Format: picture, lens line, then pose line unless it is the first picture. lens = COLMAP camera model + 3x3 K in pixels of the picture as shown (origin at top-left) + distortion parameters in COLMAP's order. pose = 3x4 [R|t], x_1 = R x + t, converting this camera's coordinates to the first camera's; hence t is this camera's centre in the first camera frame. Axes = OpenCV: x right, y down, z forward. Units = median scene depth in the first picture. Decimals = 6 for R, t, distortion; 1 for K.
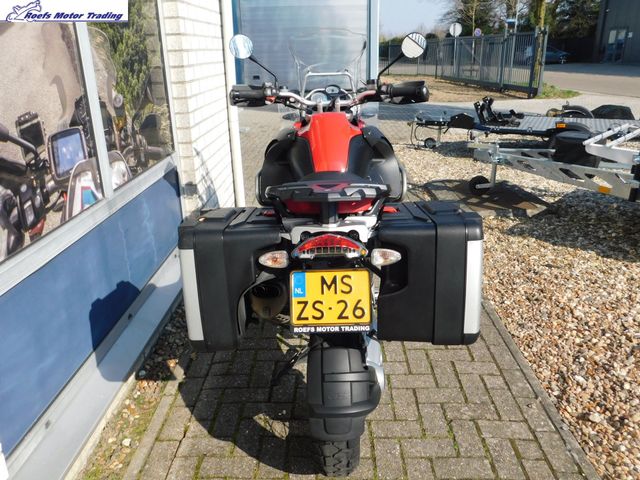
lens RADIAL K [[516.1, 0, 318.0], [0, 516.1, 239.7], [0, 0, 1]] dist [0.001050, -0.001442]
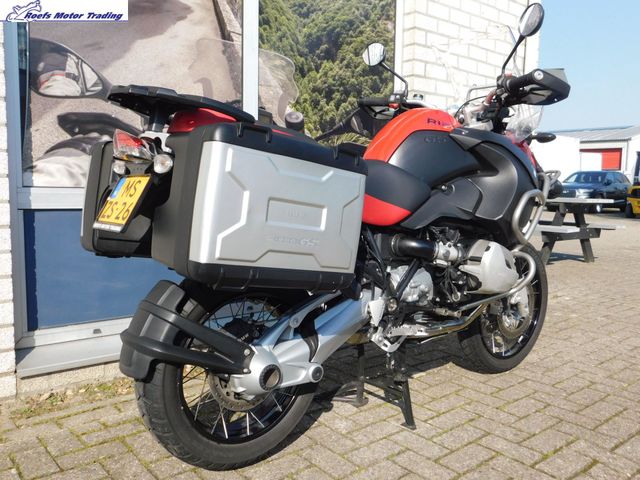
lens RADIAL K [[555.1, 0, 318.5], [0, 555.1, 239.8], [0, 0, 1]] dist [-0.014813, 0.000312]
pose [[0.656525, 0.112014, -0.745941, 0.684903], [-0.289689, 0.950518, -0.112230, 0.125100], [0.696459, 0.289772, 0.656488, 0.376273]]
